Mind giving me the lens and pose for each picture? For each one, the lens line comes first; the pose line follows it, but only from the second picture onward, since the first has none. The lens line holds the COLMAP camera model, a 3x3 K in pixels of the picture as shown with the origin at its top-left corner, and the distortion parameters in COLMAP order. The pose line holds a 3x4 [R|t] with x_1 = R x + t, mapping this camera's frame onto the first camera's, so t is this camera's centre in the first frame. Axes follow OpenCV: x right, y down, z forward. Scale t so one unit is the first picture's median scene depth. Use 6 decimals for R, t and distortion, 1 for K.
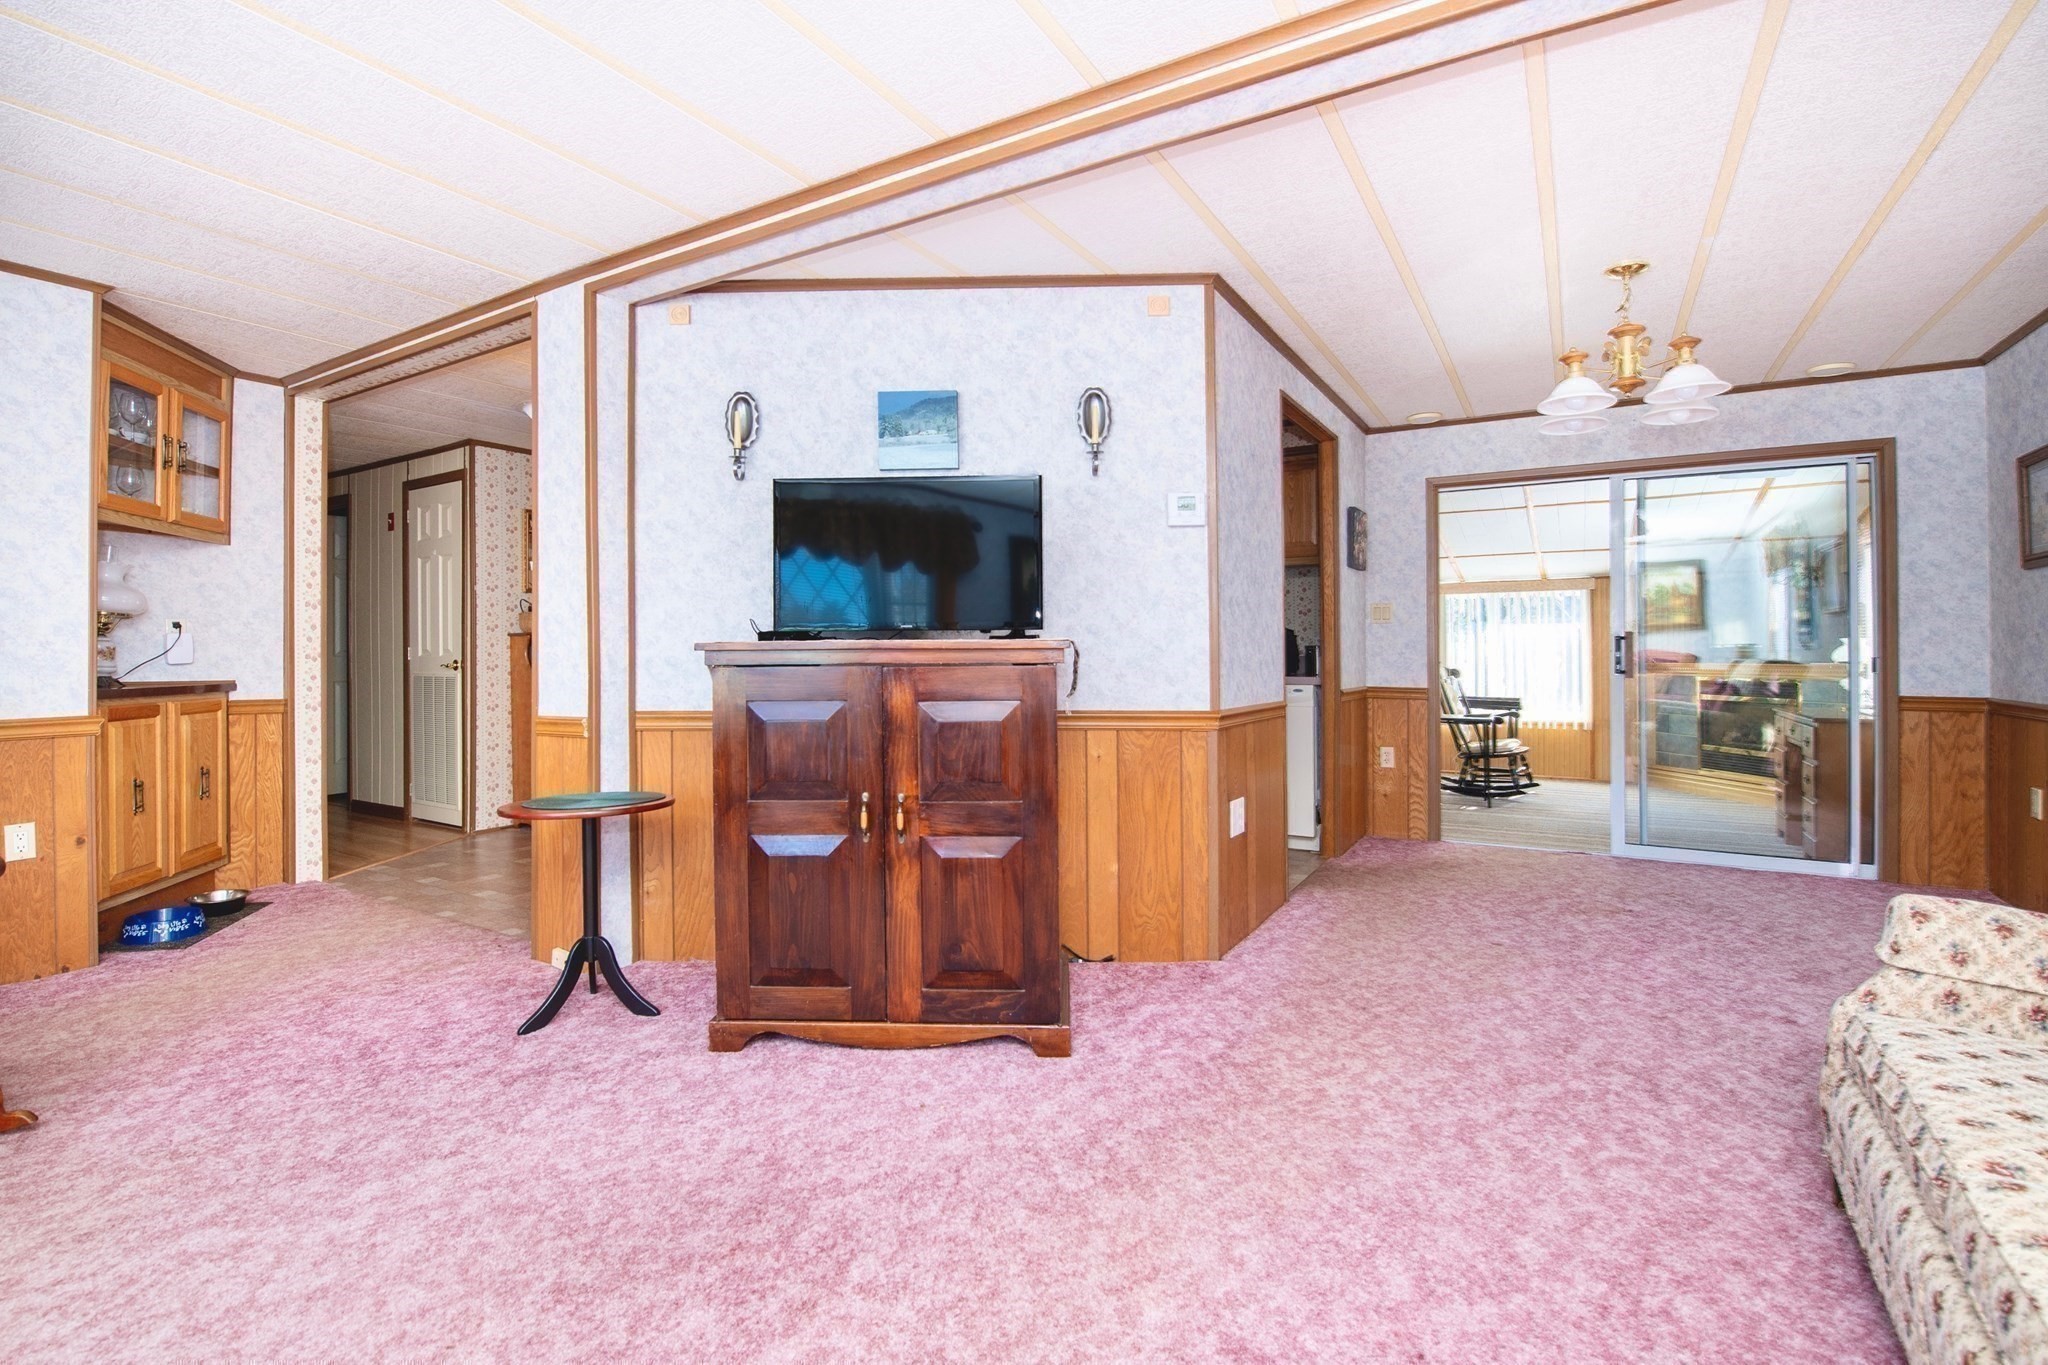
lens RADIAL K [[904.9, 0, 1055.7], [0, 904.9, 651.8], [0, 0, 1]] dist [-0.011047, -0.004349]
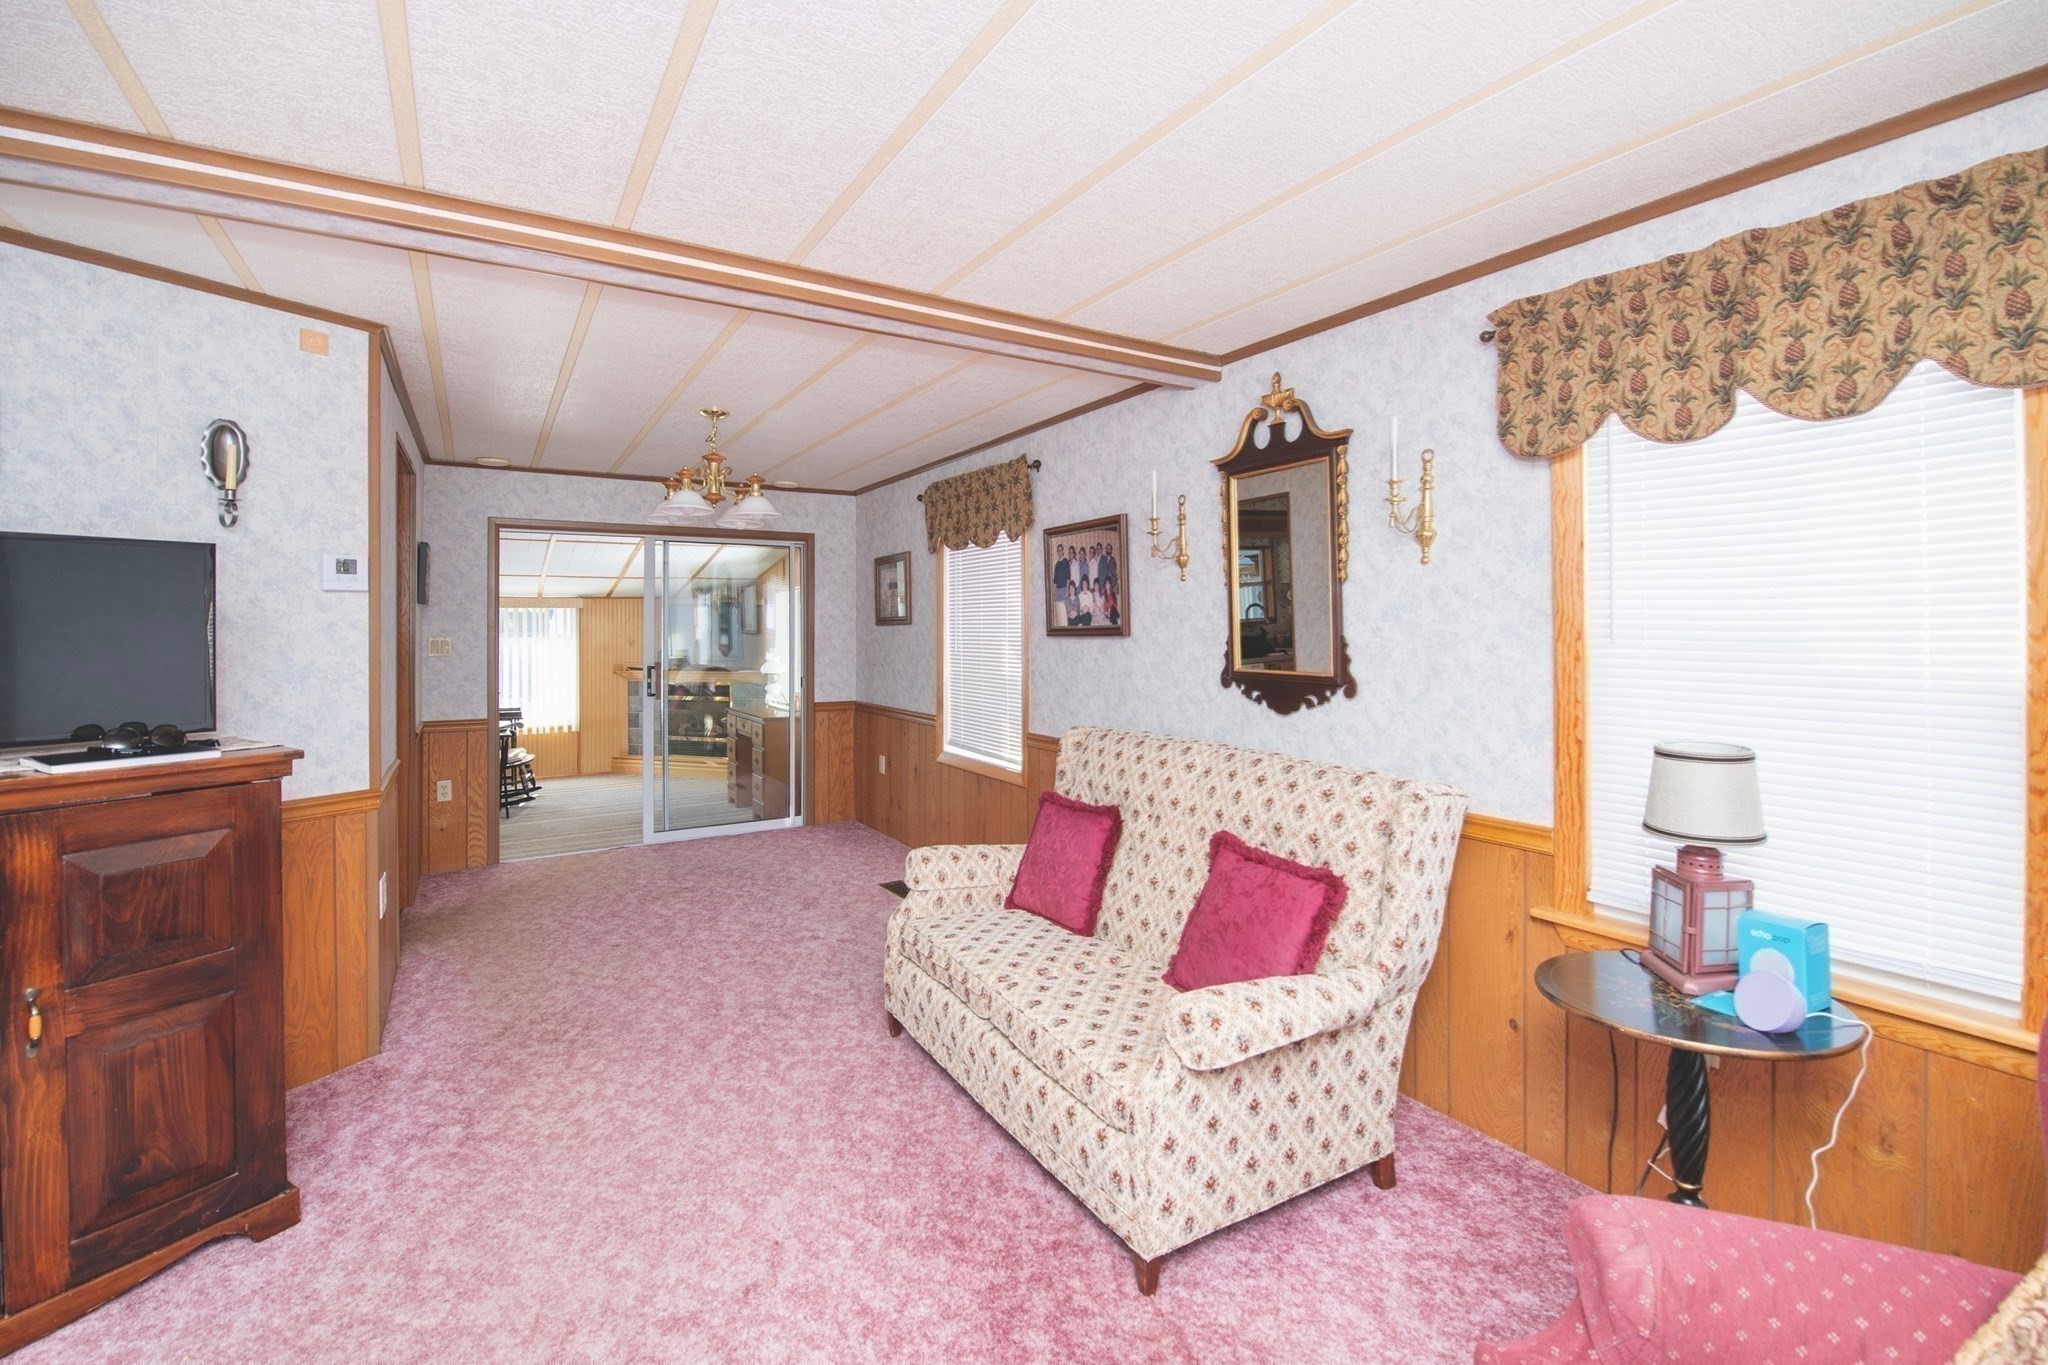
lens RADIAL K [[865.9, 0, 1018.3], [0, 865.9, 626.4], [0, 0, 1]] dist [-0.016334, -0.000278]
pose [[0.469233, 0.012233, 0.882990, -0.302392], [-0.002796, 0.999920, -0.012367, -0.094868], [-0.883070, 0.003335, 0.469230, -0.006213]]
